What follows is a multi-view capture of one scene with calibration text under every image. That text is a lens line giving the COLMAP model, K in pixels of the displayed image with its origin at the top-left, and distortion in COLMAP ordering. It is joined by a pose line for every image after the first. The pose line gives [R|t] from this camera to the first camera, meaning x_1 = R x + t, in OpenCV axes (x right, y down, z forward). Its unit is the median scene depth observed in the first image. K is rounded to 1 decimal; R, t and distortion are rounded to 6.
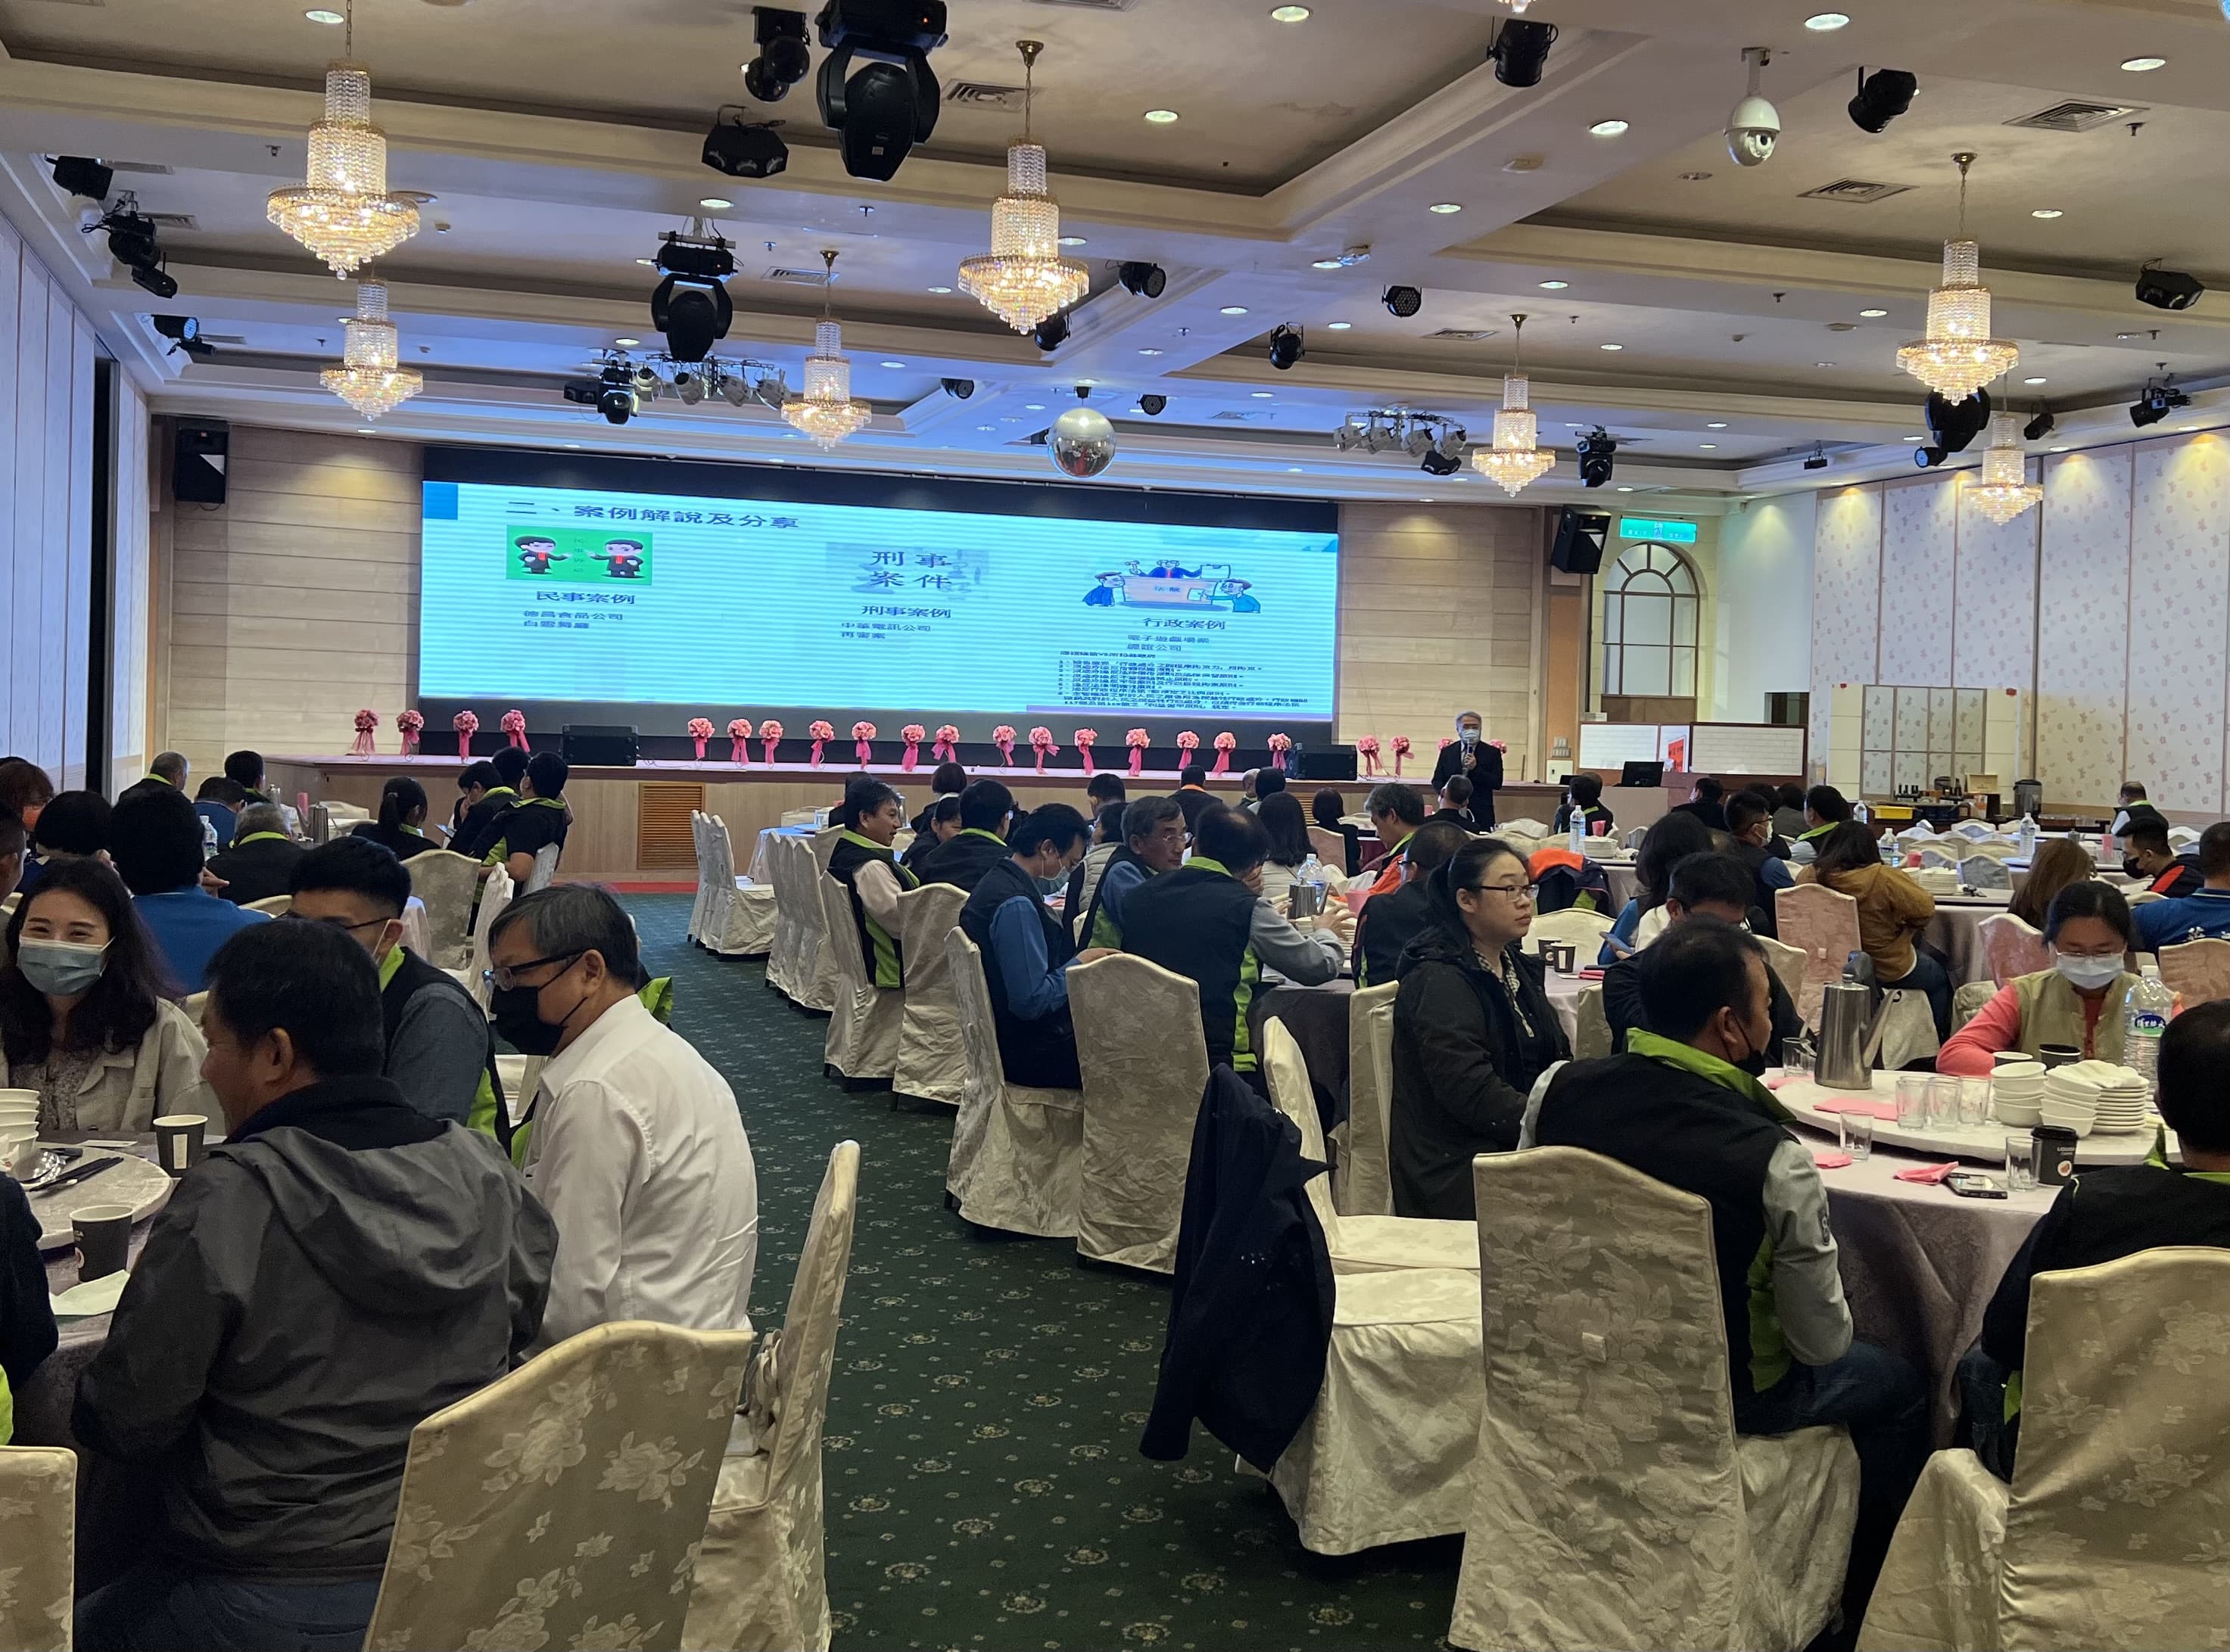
lens RADIAL K [[2225.2, 0, 1115.0], [0, 2225.2, 783.3], [0, 0, 1]] dist [0.044235, -0.020029]
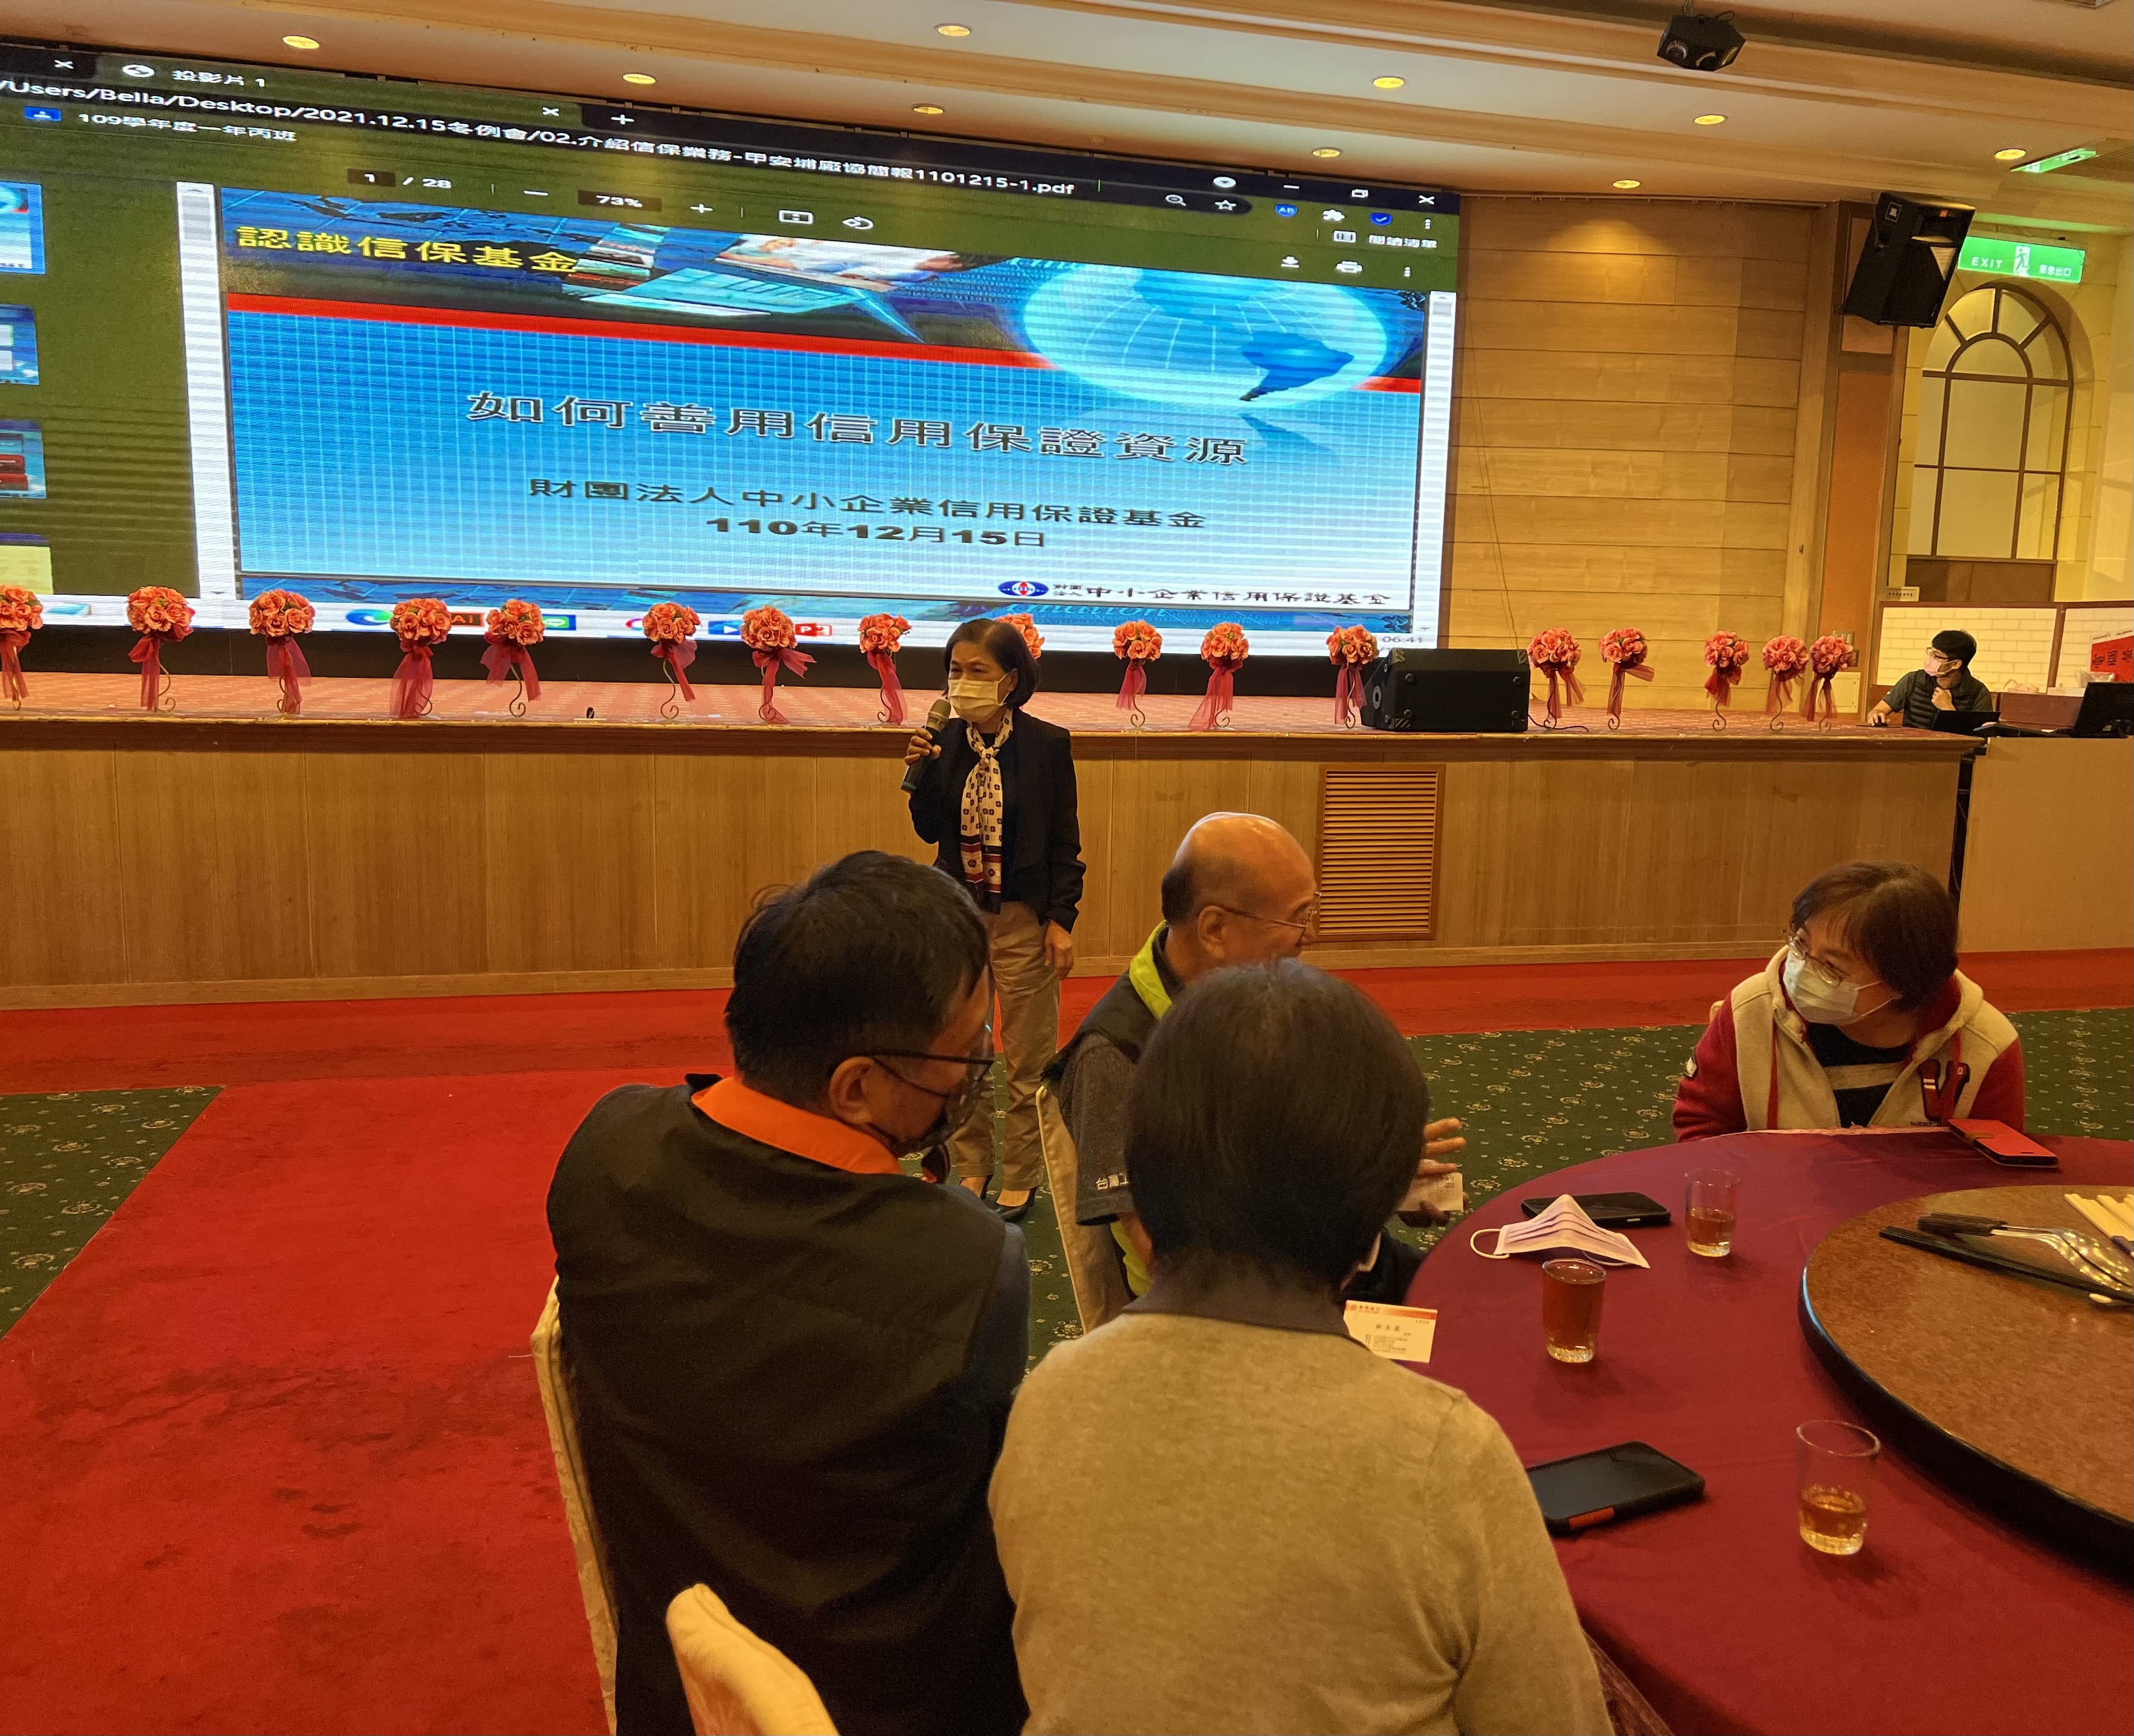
lens RADIAL K [[1753.5, 0, 1168.2], [0, 1753.5, 878.0], [0, 0, 1]] dist [0.059335, -0.063021]
pose [[0.999857, 0.002559, -0.016722, 0.036516], [-0.000565, 0.992993, 0.118176, -0.011265], [0.016908, -0.118149, 0.992852, 0.551512]]
